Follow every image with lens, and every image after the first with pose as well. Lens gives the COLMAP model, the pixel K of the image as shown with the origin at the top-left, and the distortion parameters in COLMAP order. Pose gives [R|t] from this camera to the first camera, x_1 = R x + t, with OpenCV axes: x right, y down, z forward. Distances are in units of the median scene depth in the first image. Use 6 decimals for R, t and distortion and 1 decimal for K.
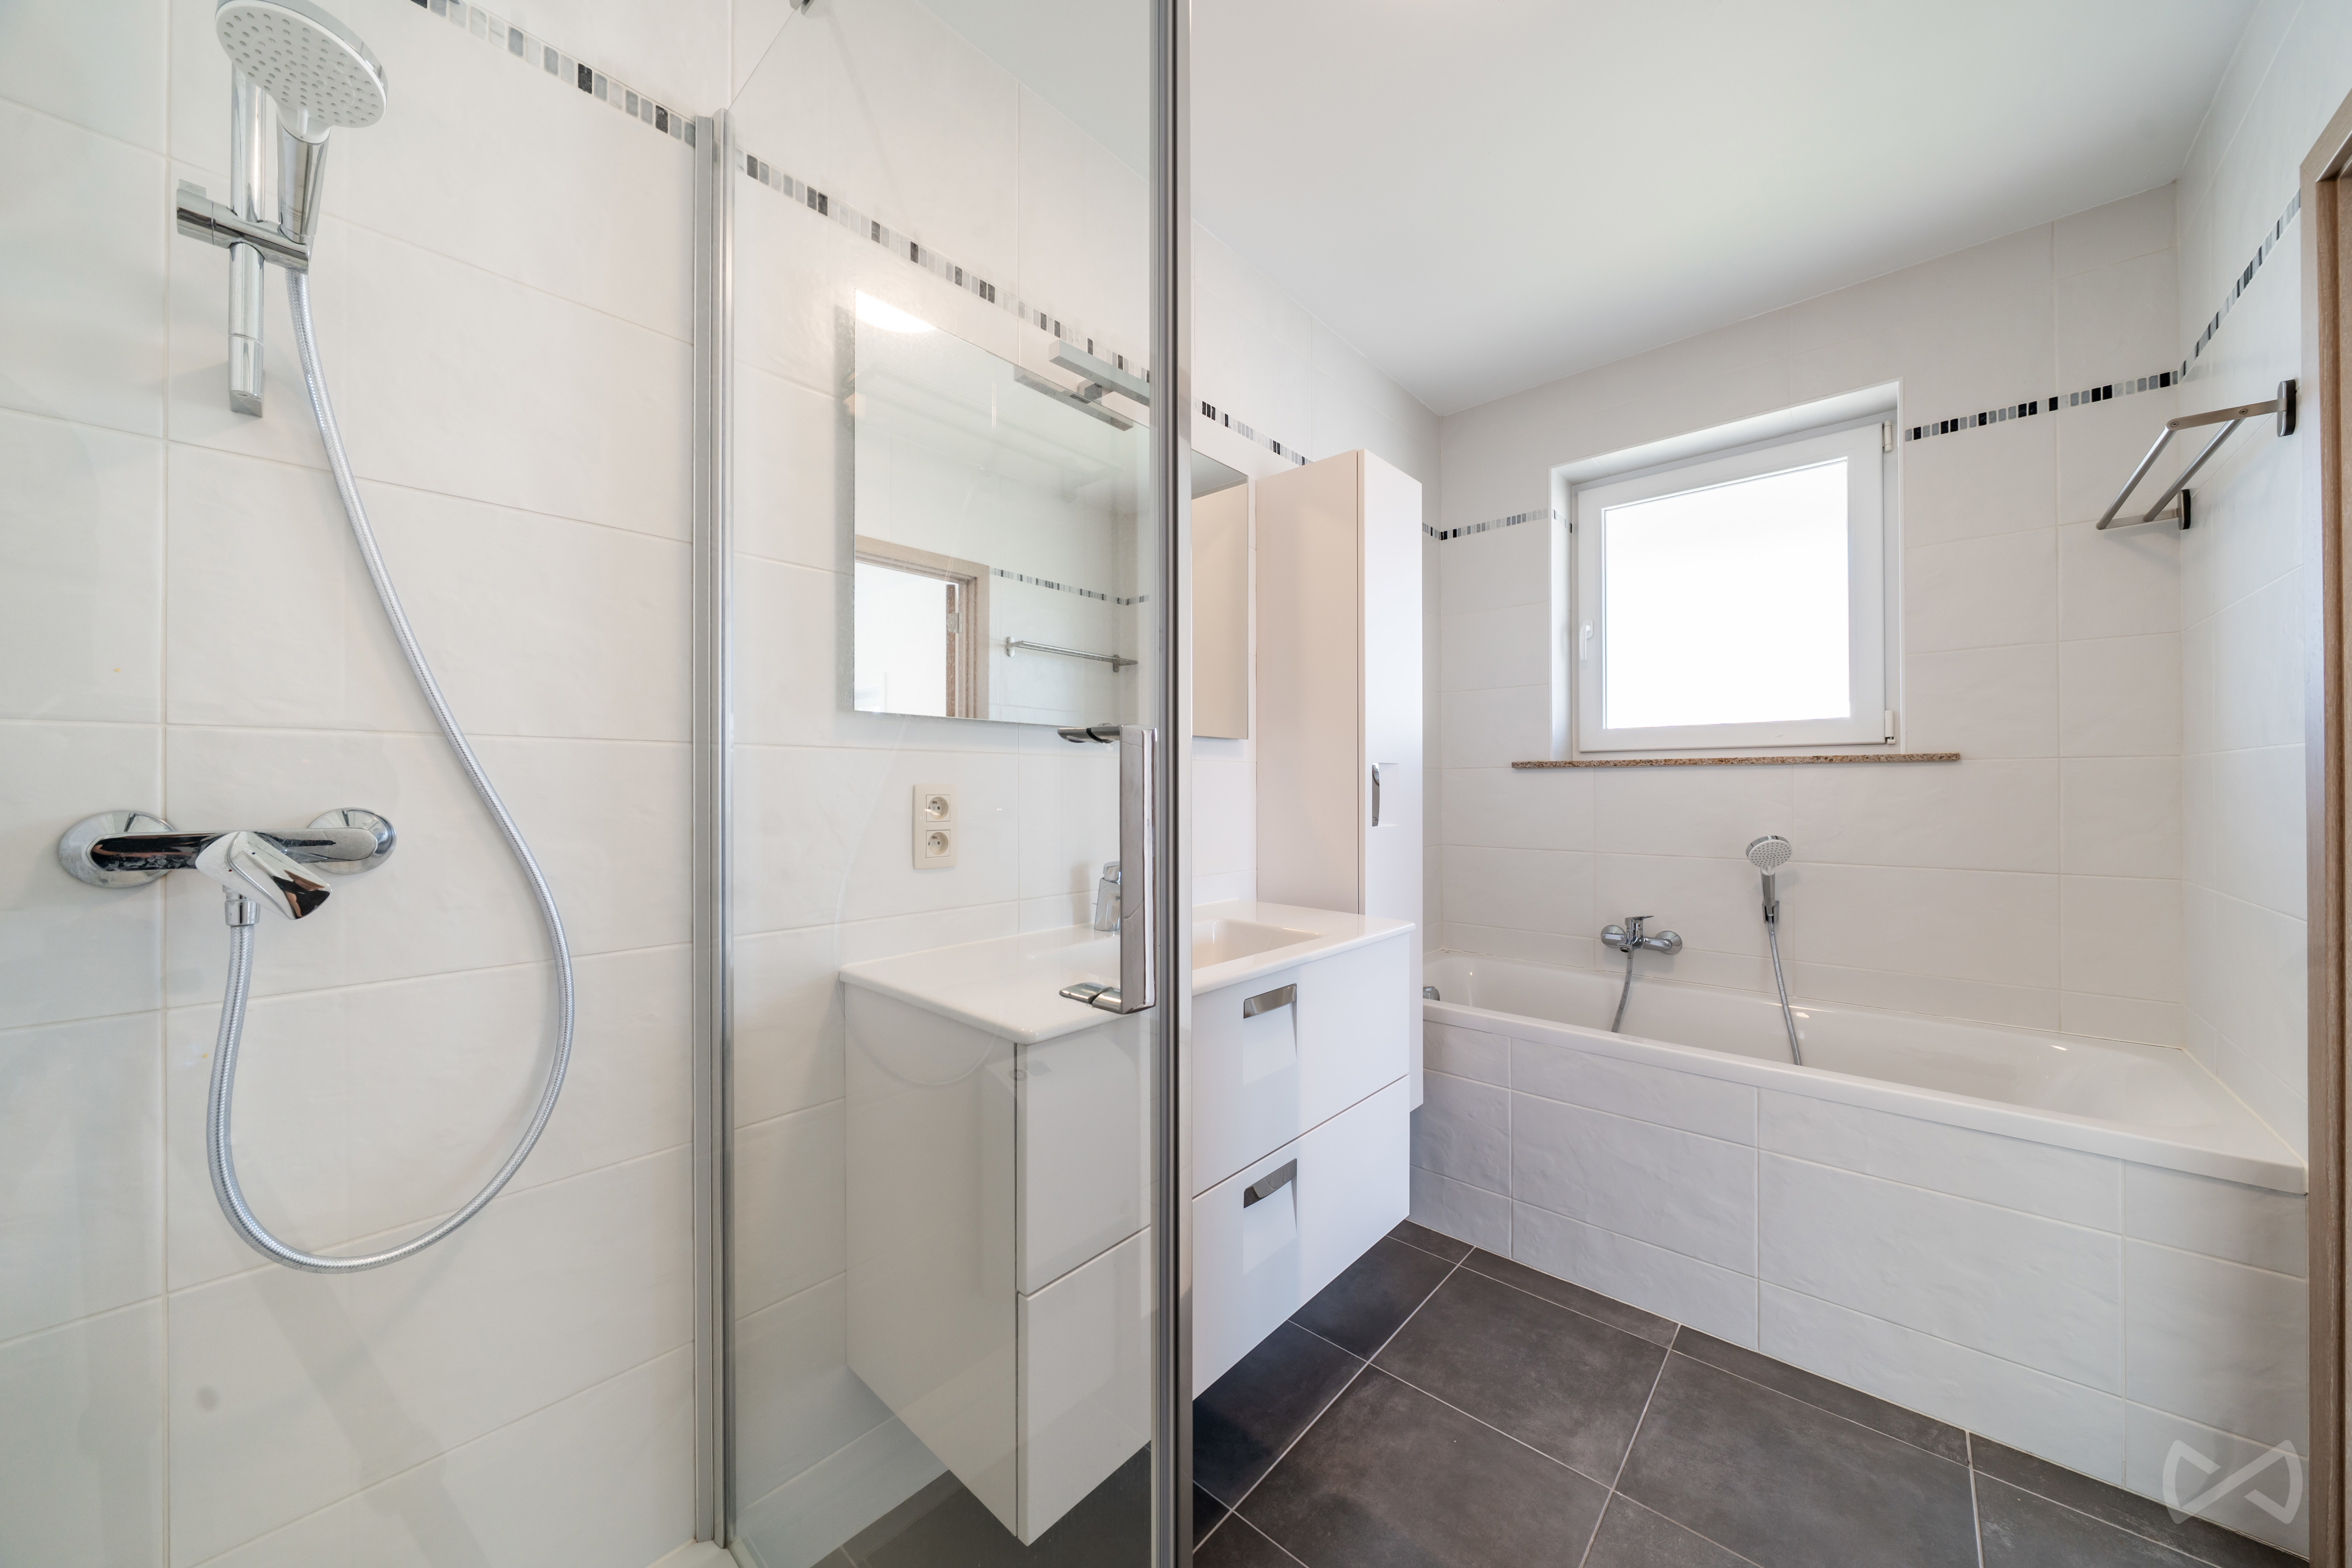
lens RADIAL K [[809.9, 0, 1169.8], [0, 809.9, 784.6], [0, 0, 1]] dist [-0.007023, -0.000160]
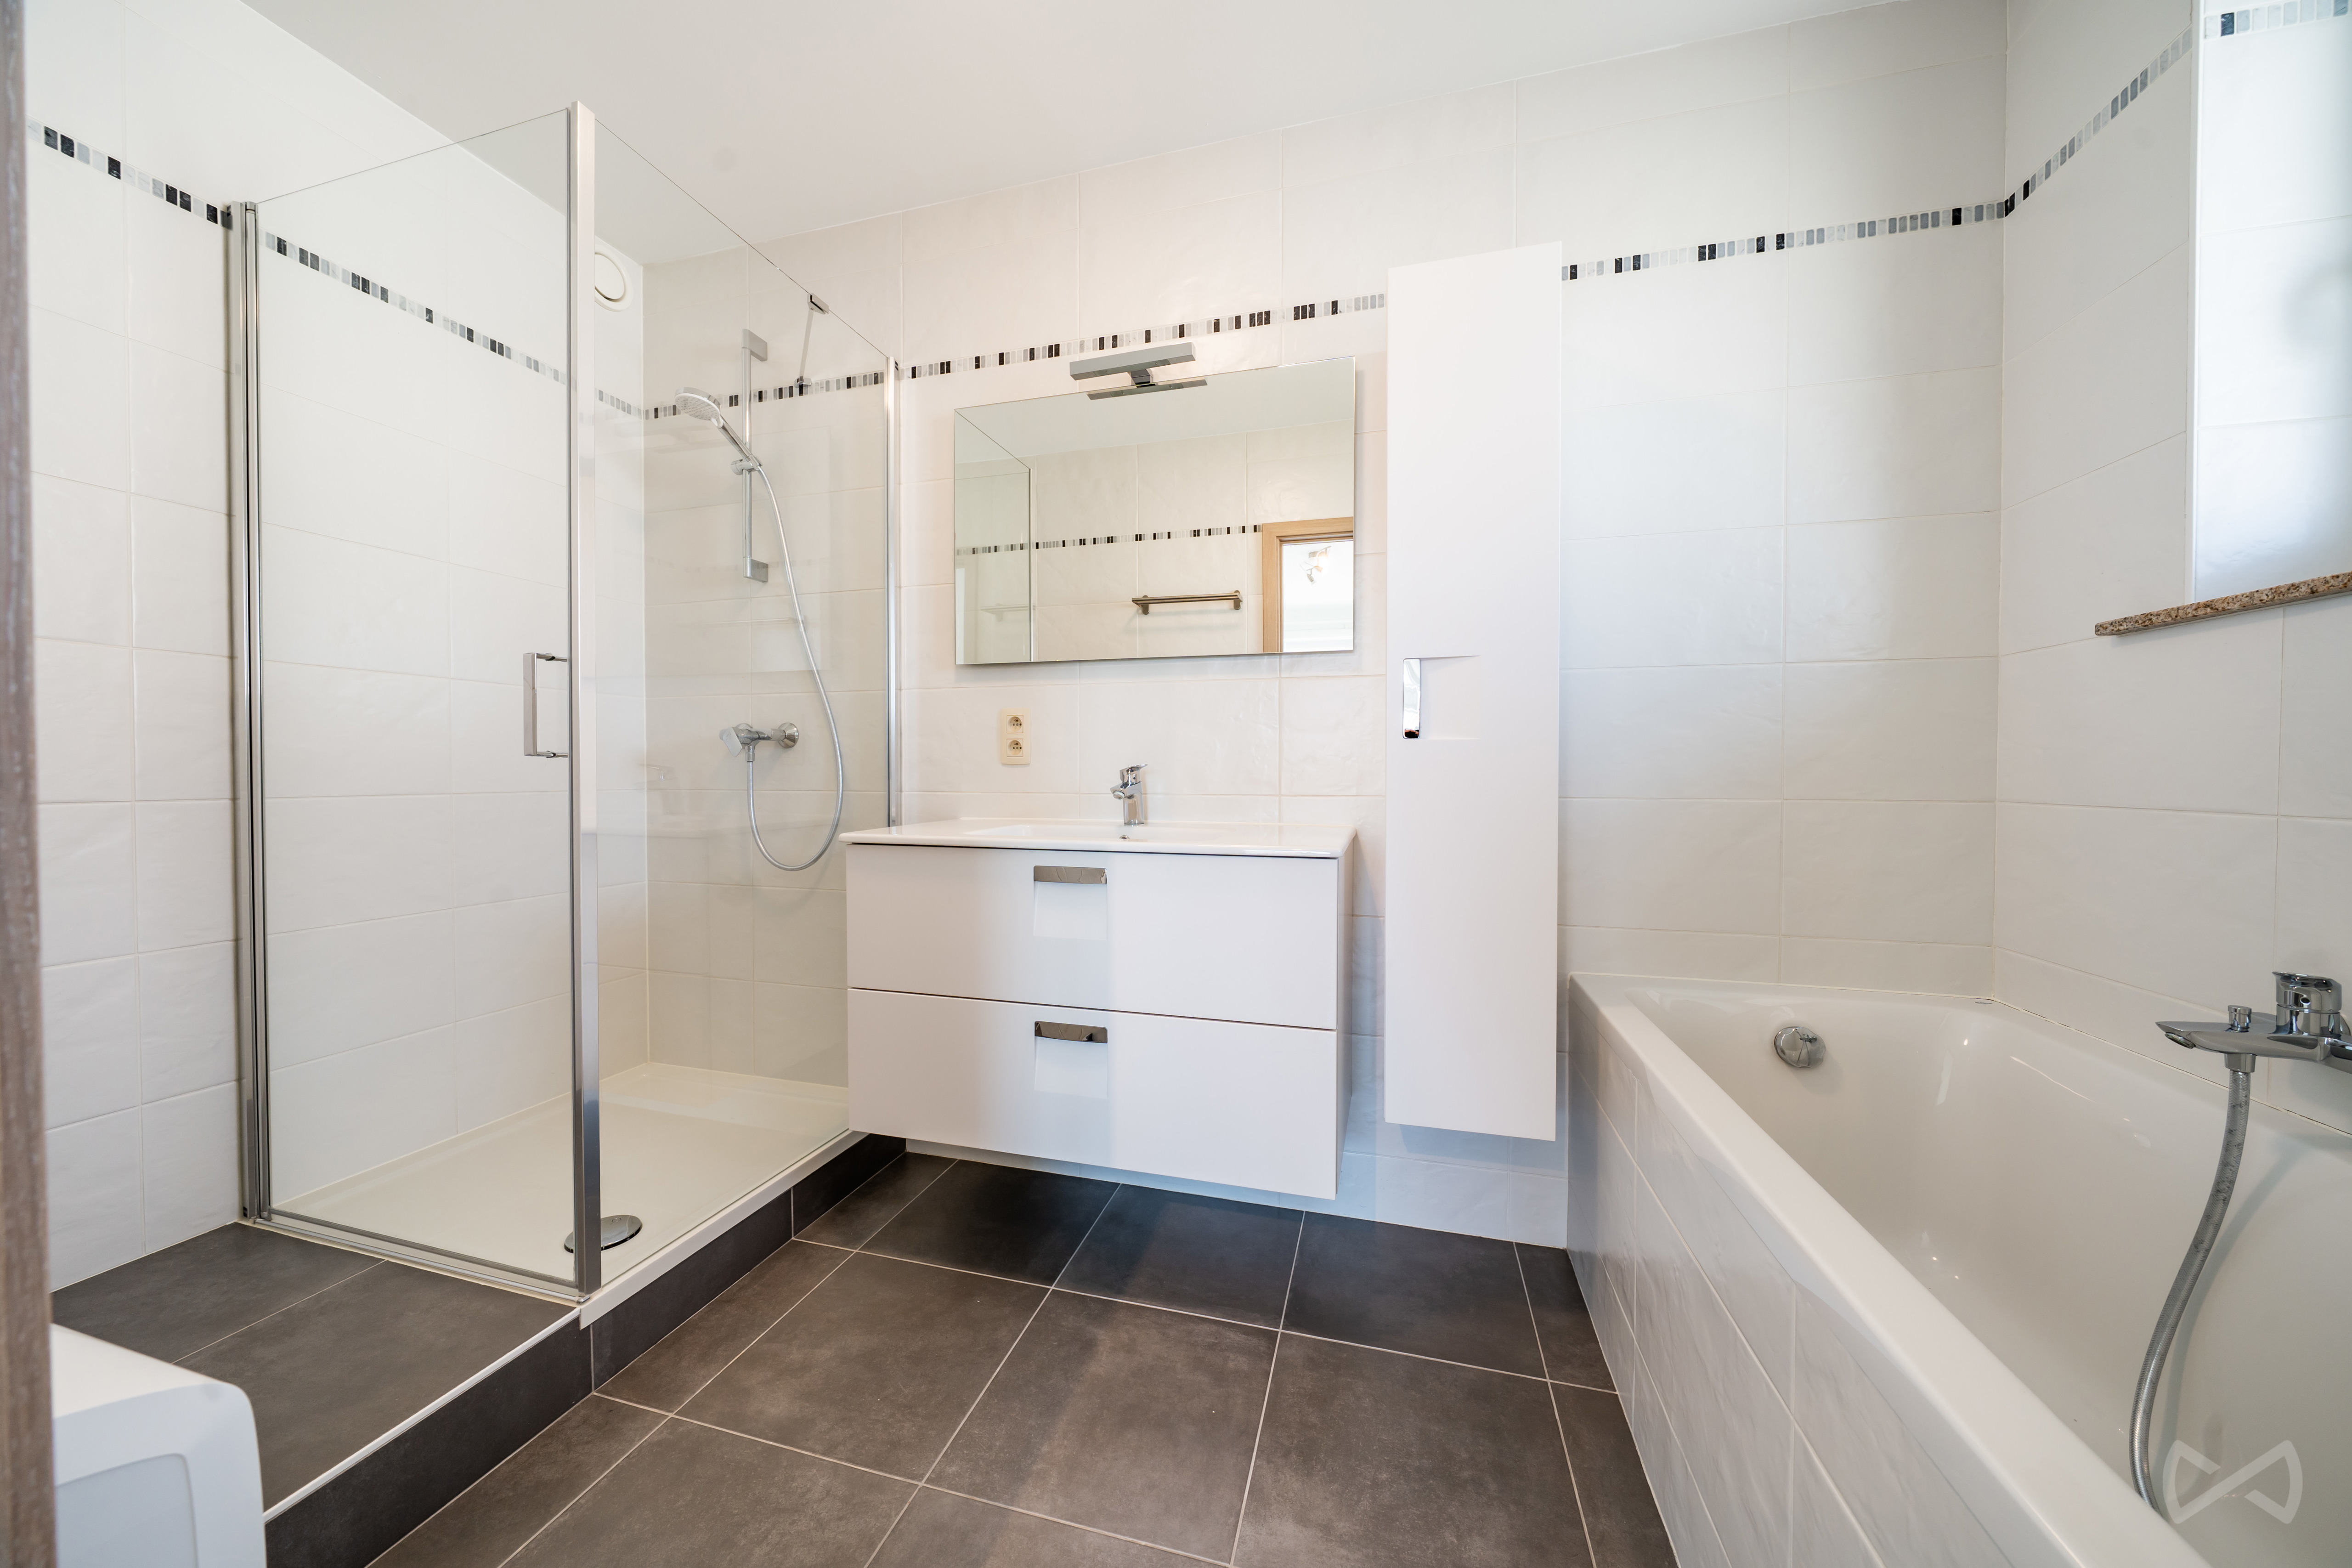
lens RADIAL K [[798.1, 0, 1165.1], [0, 798.1, 781.9], [0, 0, 1]] dist [-0.000569, -0.000102]
pose [[0.444351, 0.015339, -0.895721, 1.064046], [0.003415, 0.999817, 0.018815, 0.098093], [0.895846, -0.011420, 0.444218, 0.544170]]
